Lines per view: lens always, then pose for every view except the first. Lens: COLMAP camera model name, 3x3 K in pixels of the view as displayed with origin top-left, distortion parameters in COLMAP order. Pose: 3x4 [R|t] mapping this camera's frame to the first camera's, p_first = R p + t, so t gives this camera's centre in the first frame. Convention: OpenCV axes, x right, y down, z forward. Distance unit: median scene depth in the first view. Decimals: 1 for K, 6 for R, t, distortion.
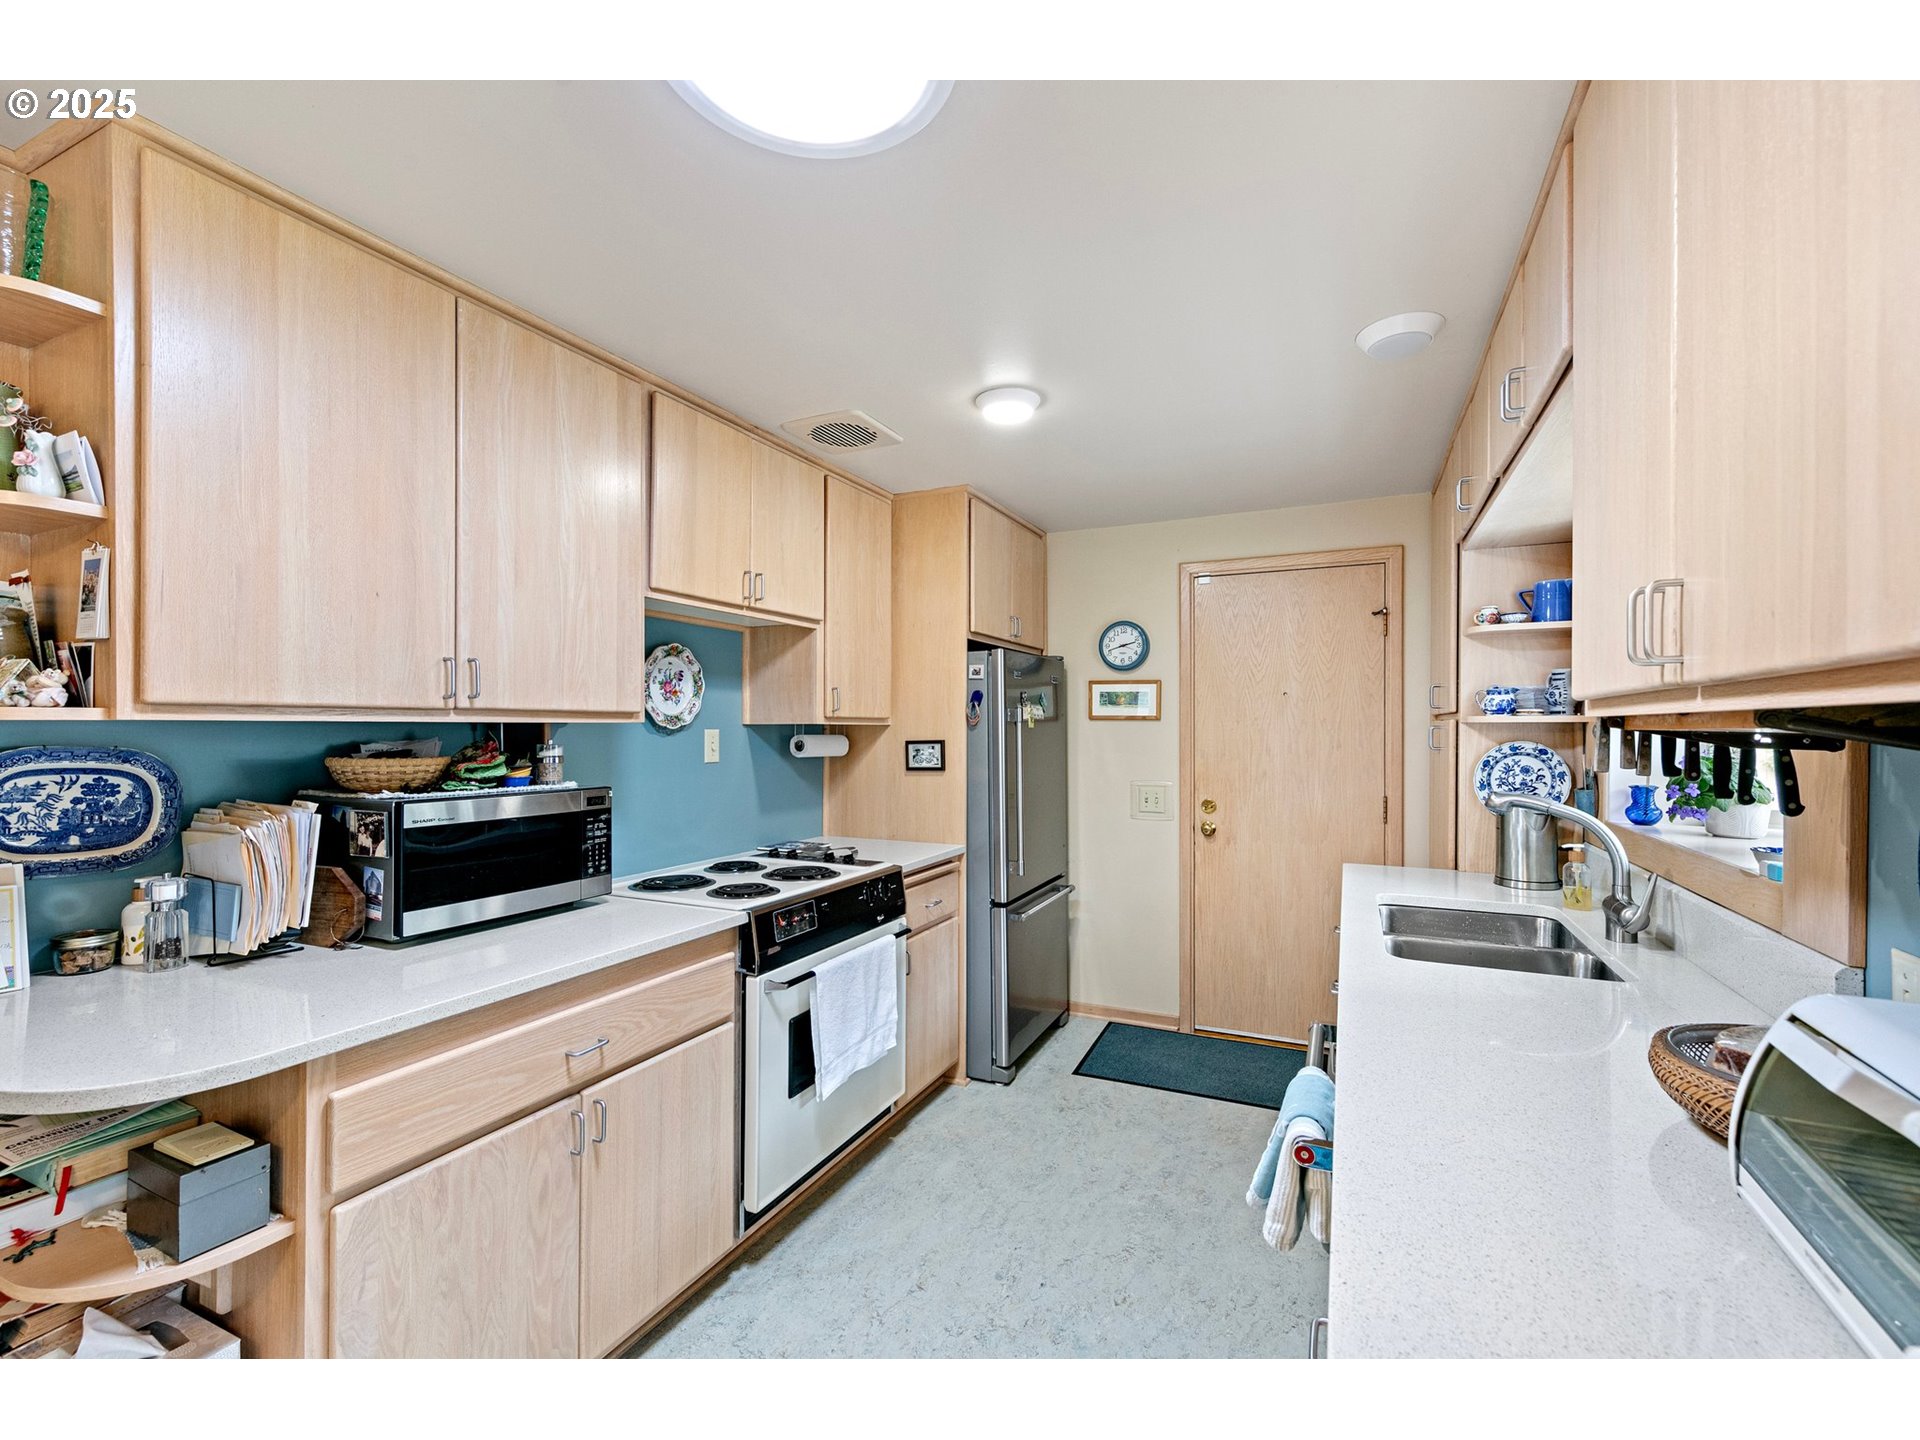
lens RADIAL K [[823.0, 0, 939.5], [0, 823.0, 726.6], [0, 0, 1]] dist [0.007460, -0.001141]
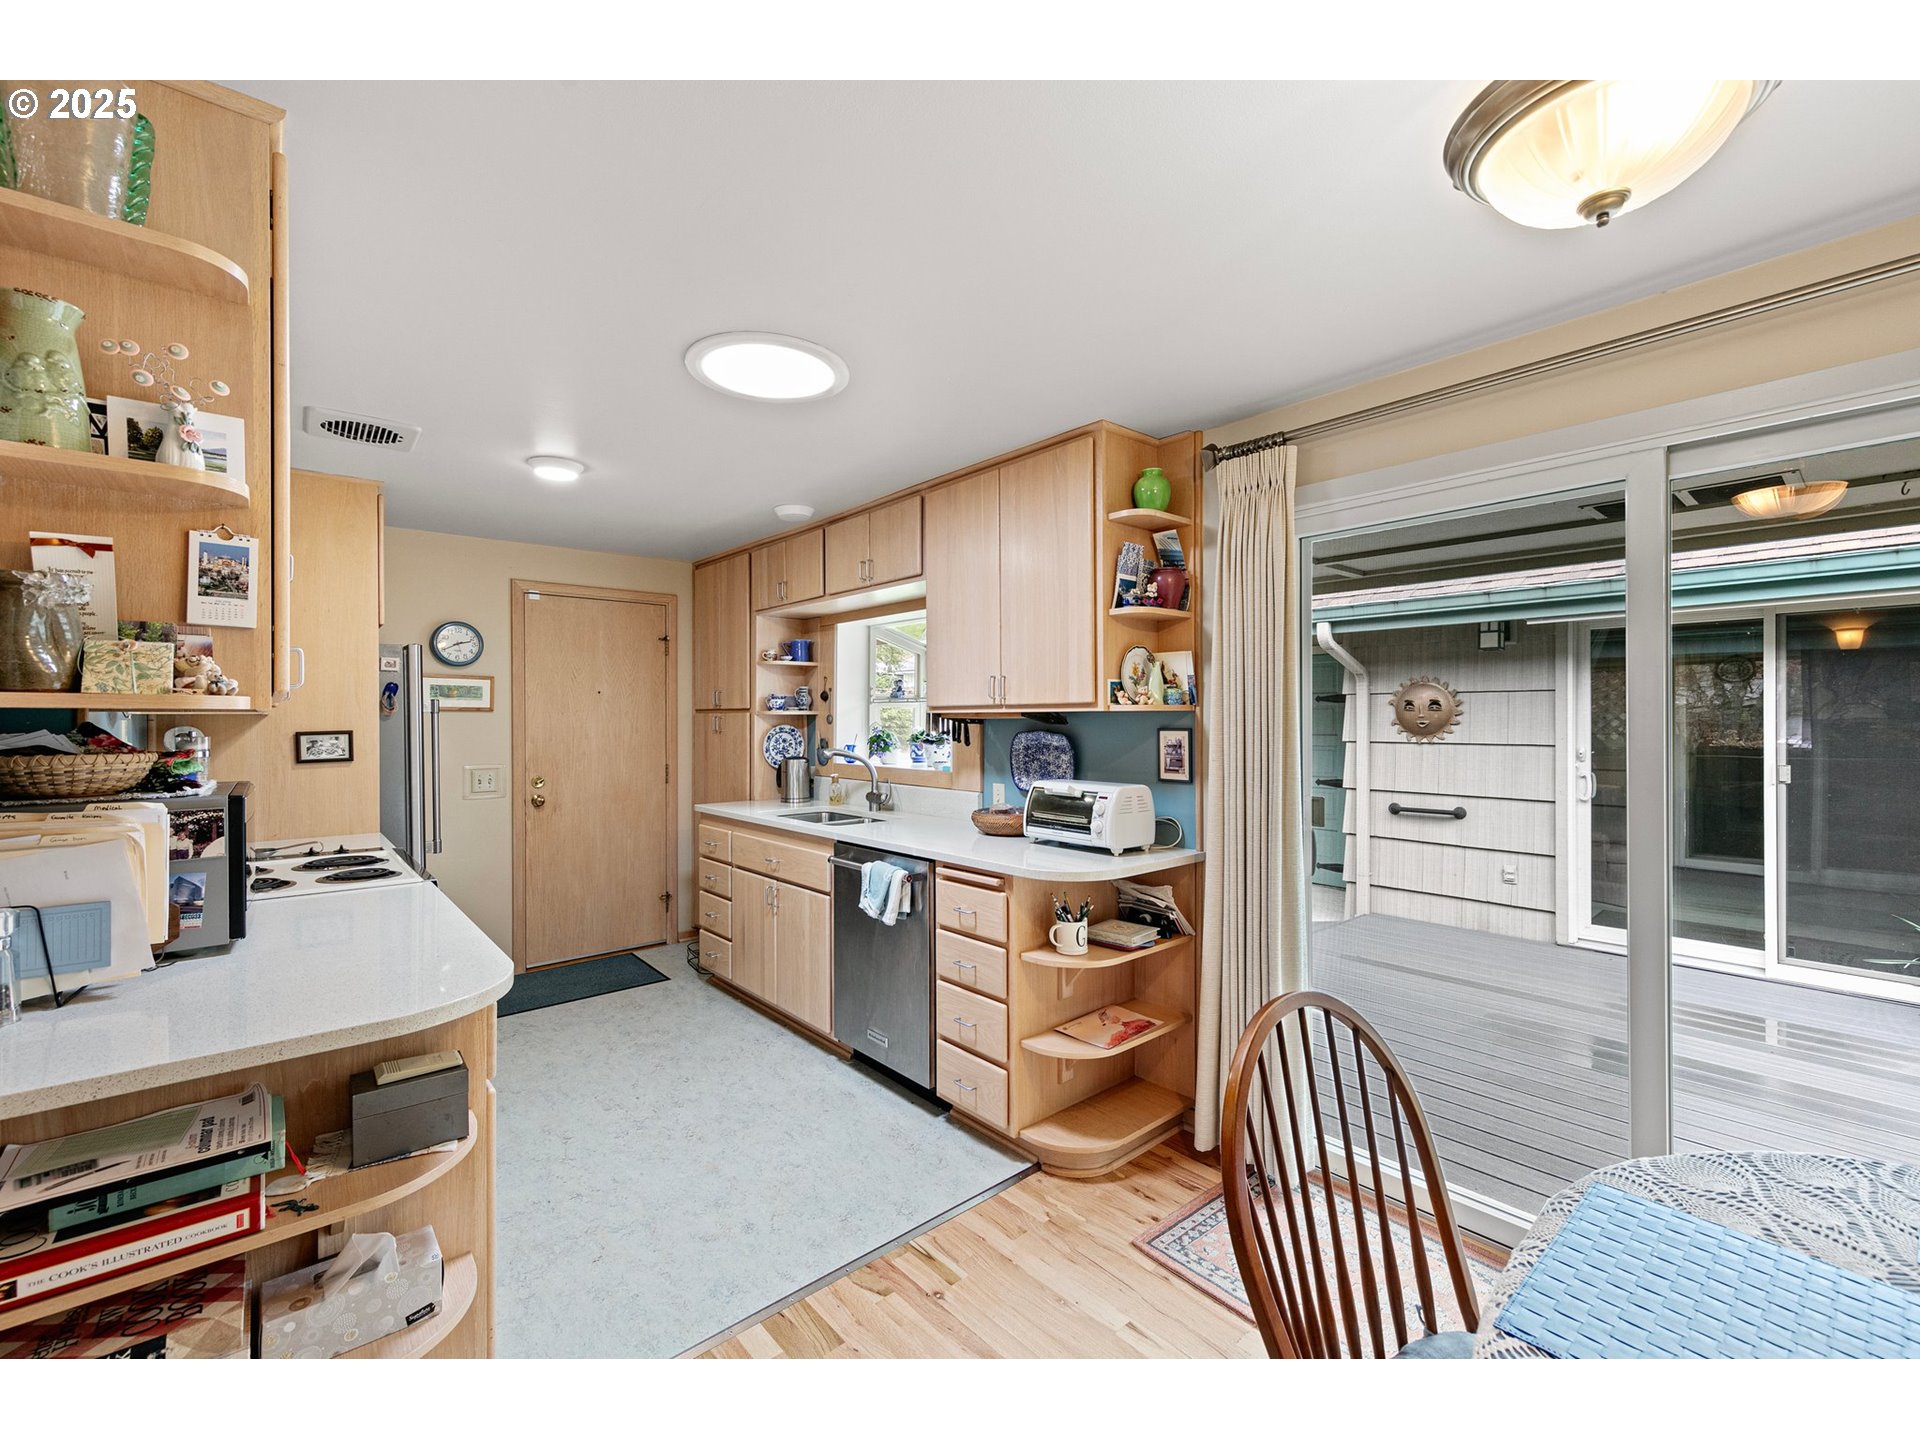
lens RADIAL K [[823.0, 0, 946.9], [0, 823.0, 718.0], [0, 0, 1]] dist [0.007460, -0.001141]
pose [[0.419456, -0.000837, 0.907775, -0.801407], [0.000477, 1.000000, 0.000702, 0.001249], [-0.907776, 0.000139, 0.419456, -0.092033]]
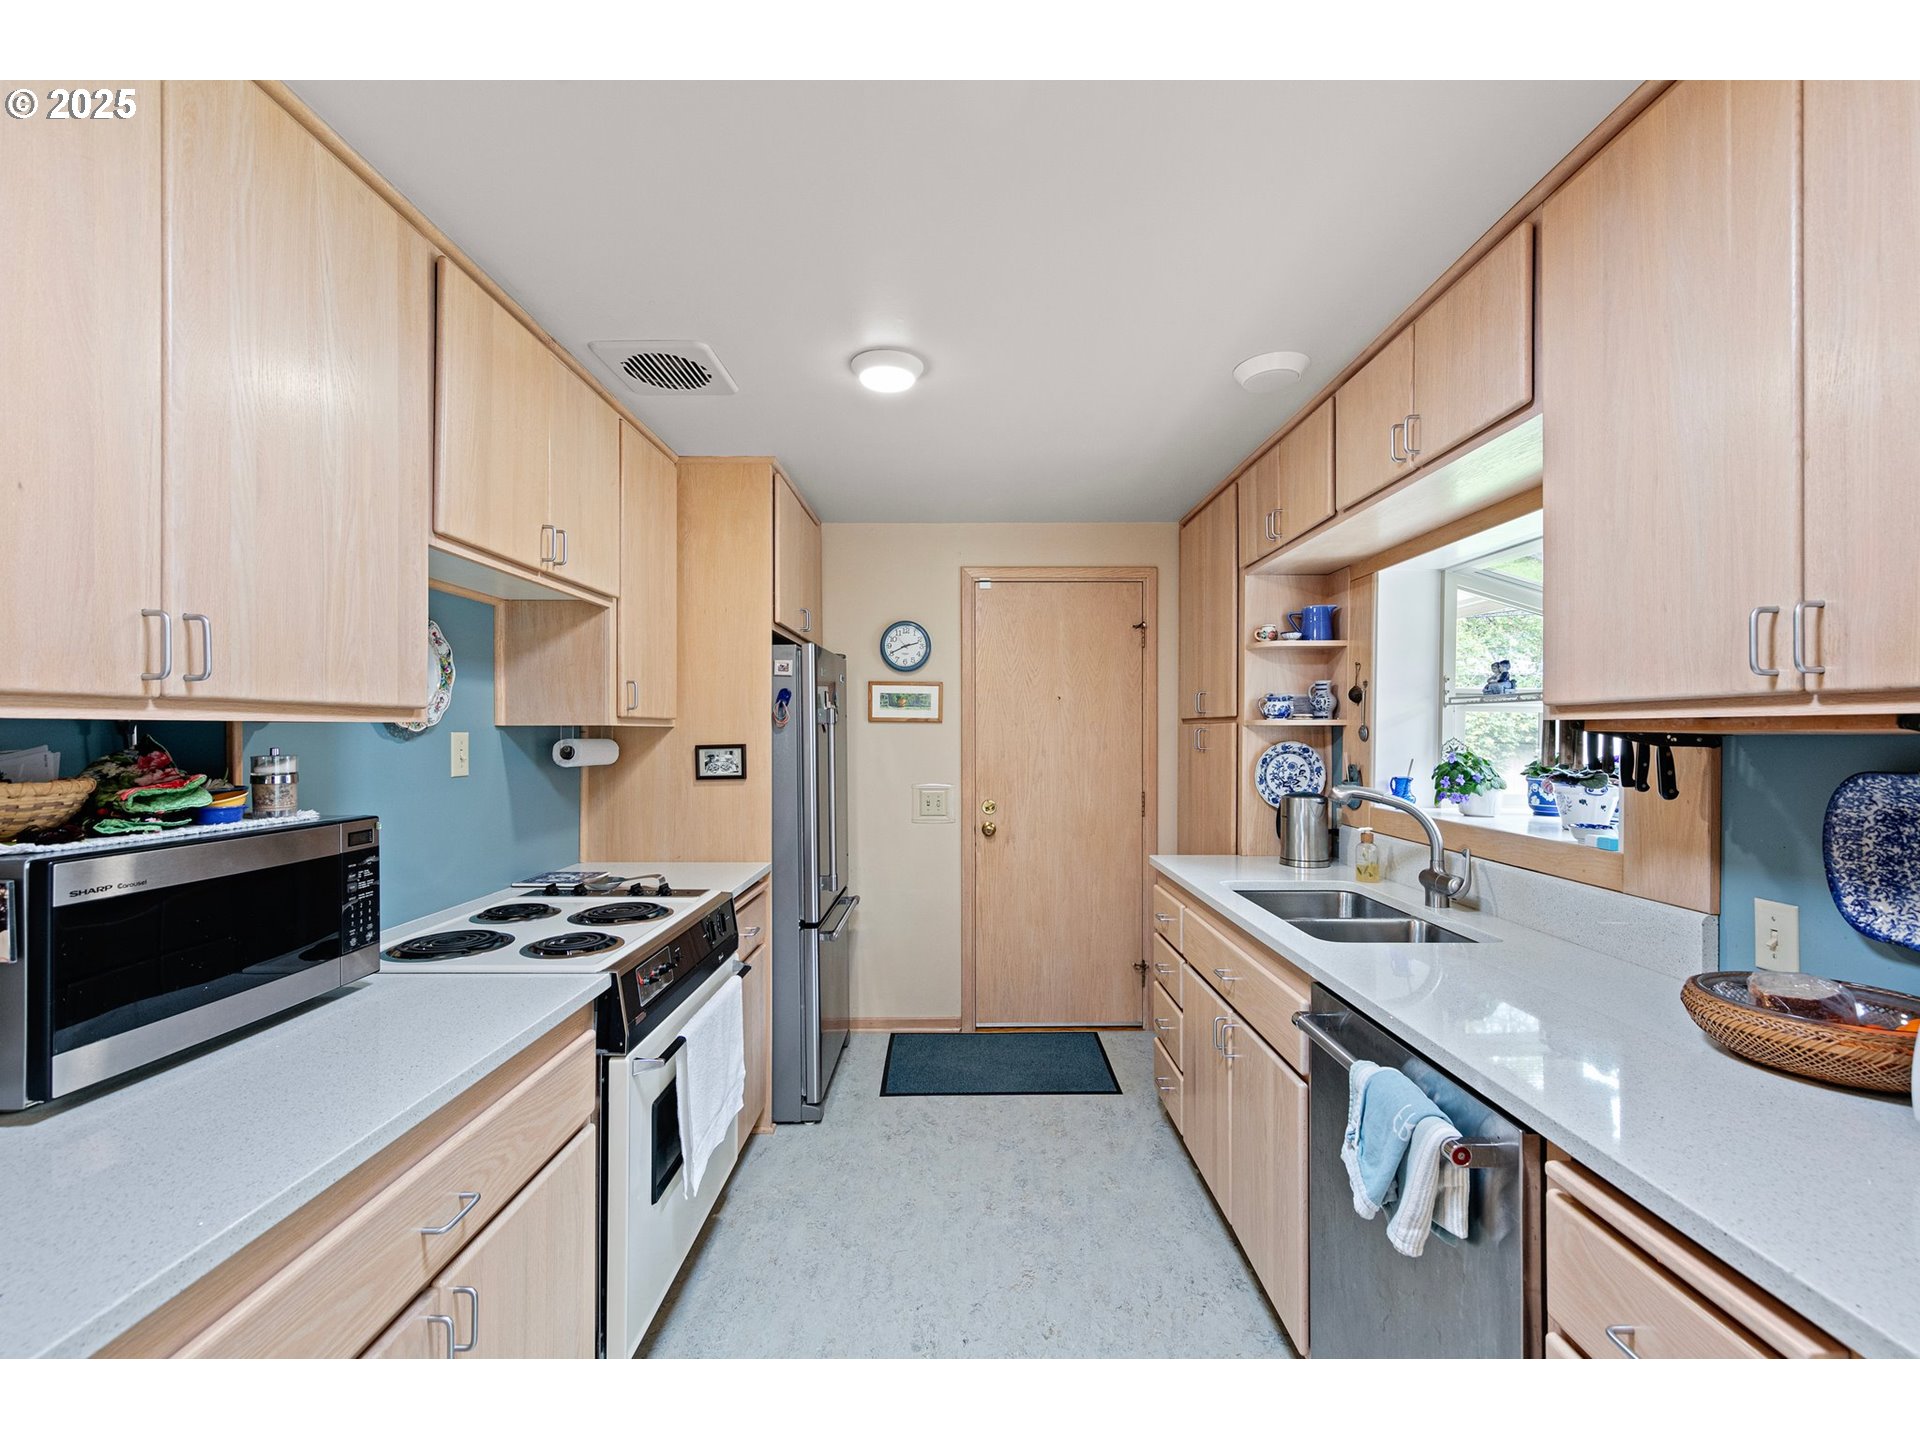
lens RADIAL K [[823.0, 0, 954.0], [0, 823.0, 731.2], [0, 0, 1]] dist [0.007460, -0.001141]
pose [[0.902648, -0.000585, 0.430380, -0.229580], [-0.000436, 0.999997, 0.002273, 0.000666], [-0.430380, -0.002239, 0.902645, 0.151083]]
